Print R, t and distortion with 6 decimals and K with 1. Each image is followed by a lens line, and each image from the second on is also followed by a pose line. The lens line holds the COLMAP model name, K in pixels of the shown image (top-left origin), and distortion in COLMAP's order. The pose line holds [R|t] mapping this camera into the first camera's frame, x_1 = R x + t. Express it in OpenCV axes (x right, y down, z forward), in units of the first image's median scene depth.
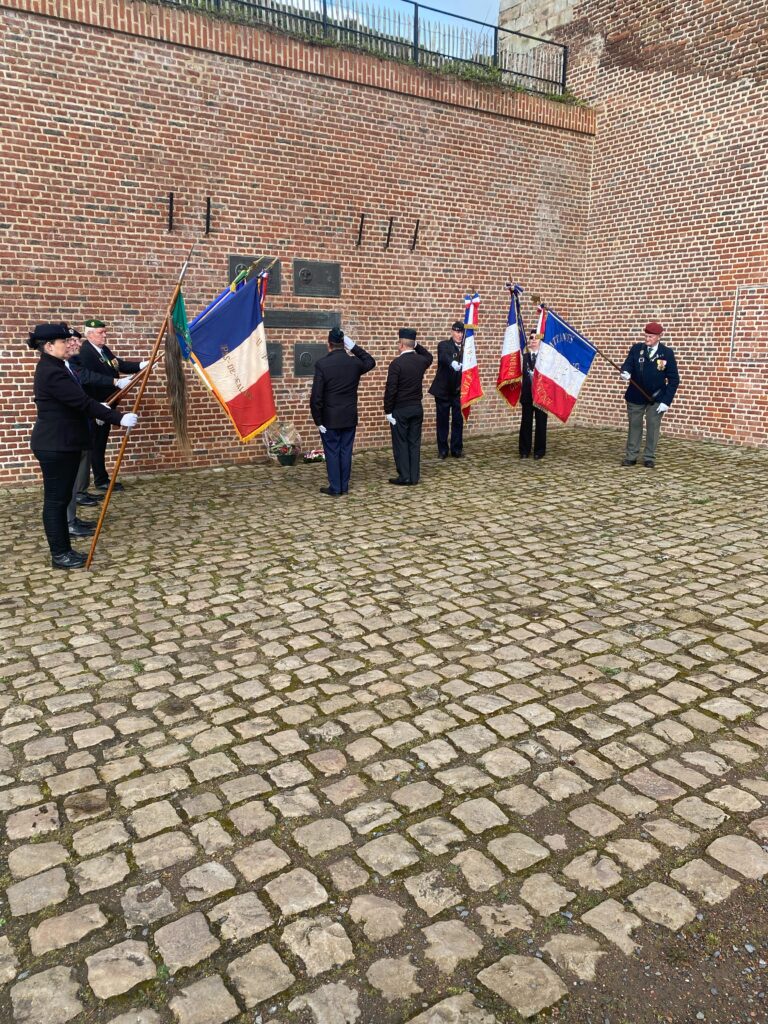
lens RADIAL K [[809.6, 0, 385.4], [0, 809.6, 472.7], [0, 0, 1]] dist [0.025041, -0.058704]
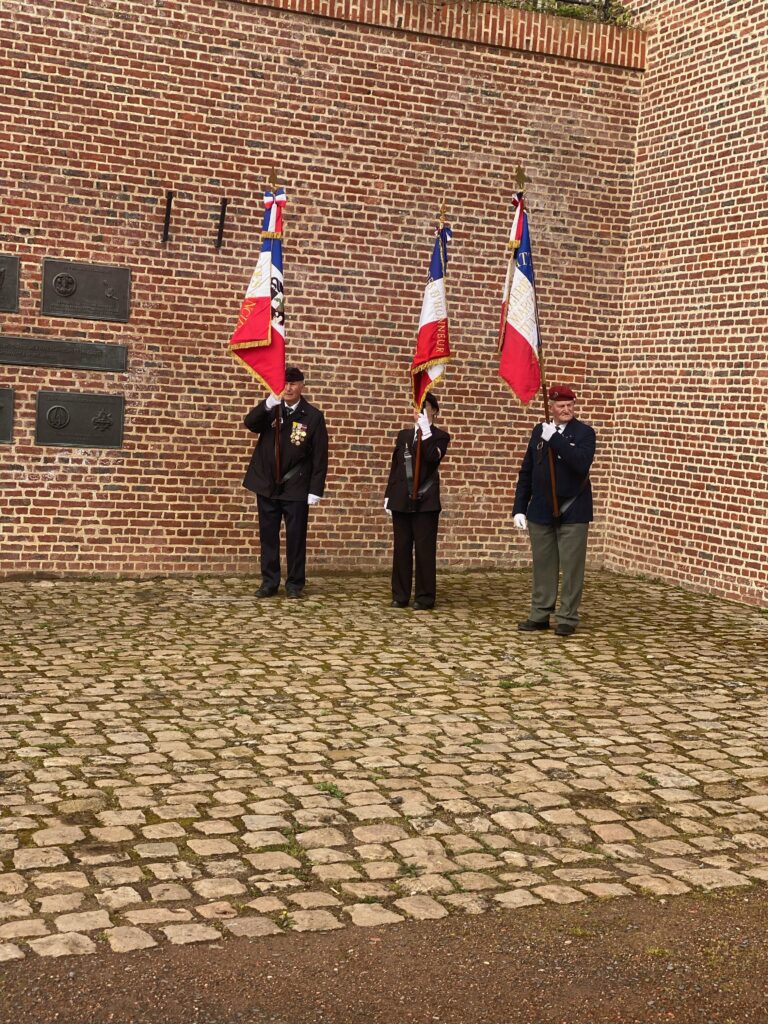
lens RADIAL K [[1560.6, 0, 382.1], [0, 1560.6, 454.5], [0, 0, 1]] dist [0.207548, -0.738246]
pose [[0.982102, 0.059982, -0.178541, 0.322274], [-0.083796, 0.988100, -0.128979, 0.018249], [0.168680, 0.141632, 0.975442, -0.104193]]
